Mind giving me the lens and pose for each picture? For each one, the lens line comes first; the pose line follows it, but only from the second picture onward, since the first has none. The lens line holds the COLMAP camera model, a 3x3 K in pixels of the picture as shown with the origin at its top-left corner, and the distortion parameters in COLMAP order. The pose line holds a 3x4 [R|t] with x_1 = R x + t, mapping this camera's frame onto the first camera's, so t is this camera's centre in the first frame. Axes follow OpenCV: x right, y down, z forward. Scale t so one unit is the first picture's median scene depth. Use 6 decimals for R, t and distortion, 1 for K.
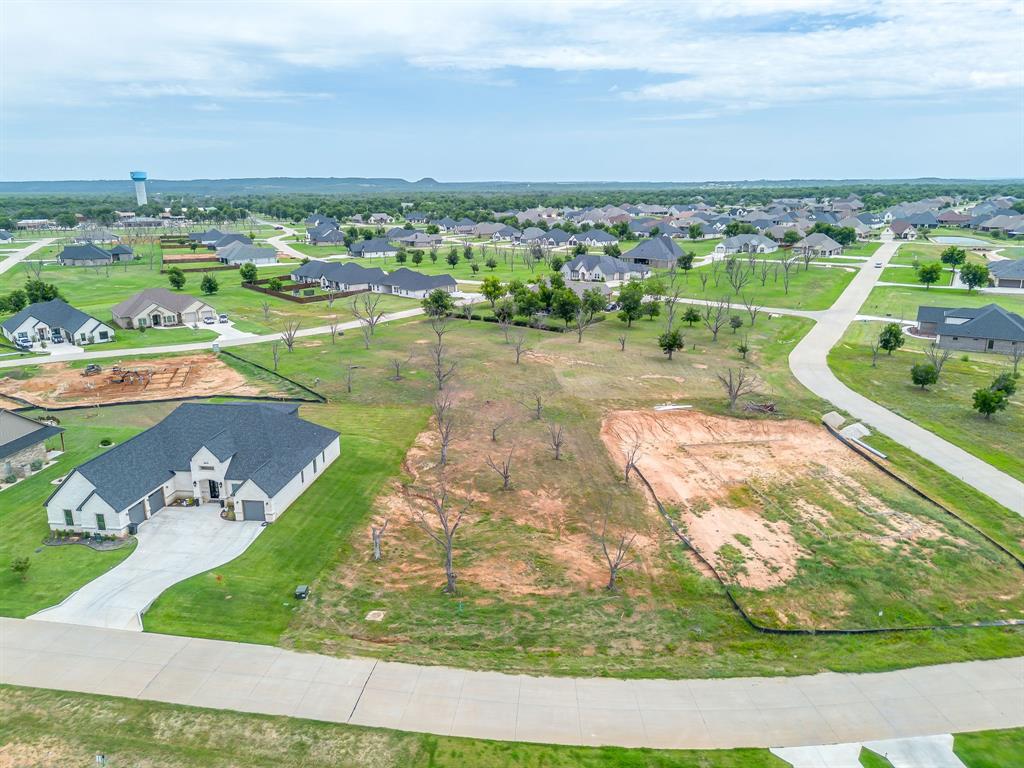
lens RADIAL K [[724.4, 0, 511.8], [0, 724.4, 394.4], [0, 0, 1]] dist [0.069113, -0.069591]
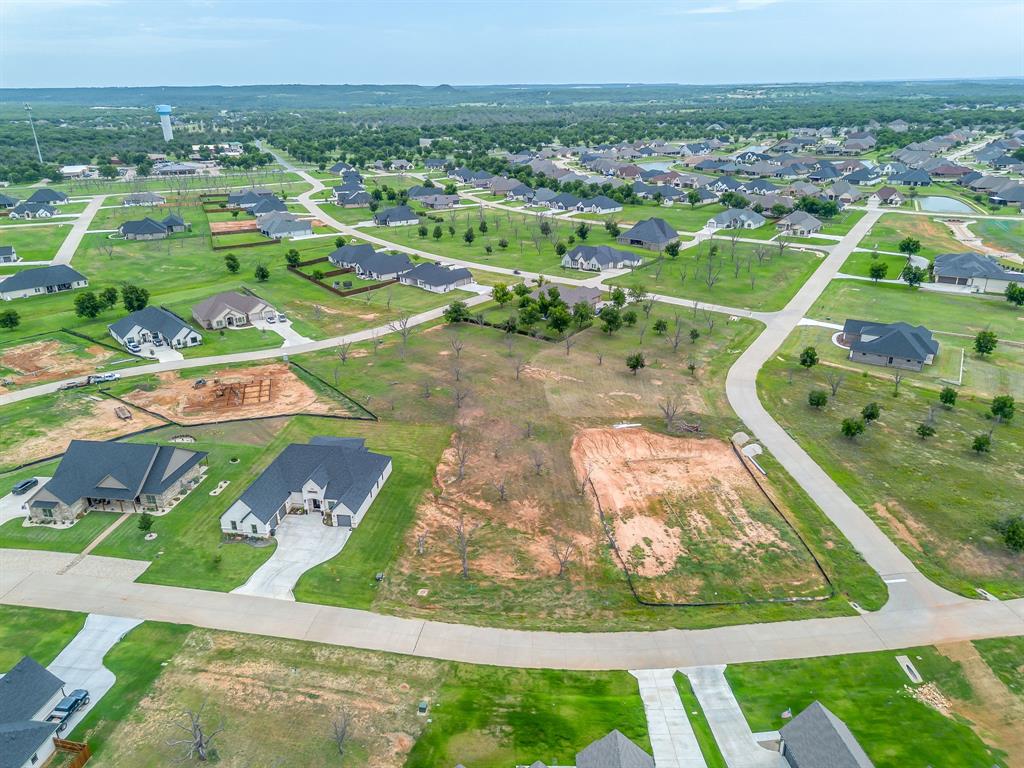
lens RADIAL K [[721.7, 0, 511.0], [0, 721.7, 399.9], [0, 0, 1]] dist [0.069570, -0.072783]
pose [[0.999635, 0.006900, -0.026111, 0.045898], [-0.003504, 0.991775, 0.127942, -0.258245], [0.026779, -0.127804, 0.991438, -0.451178]]
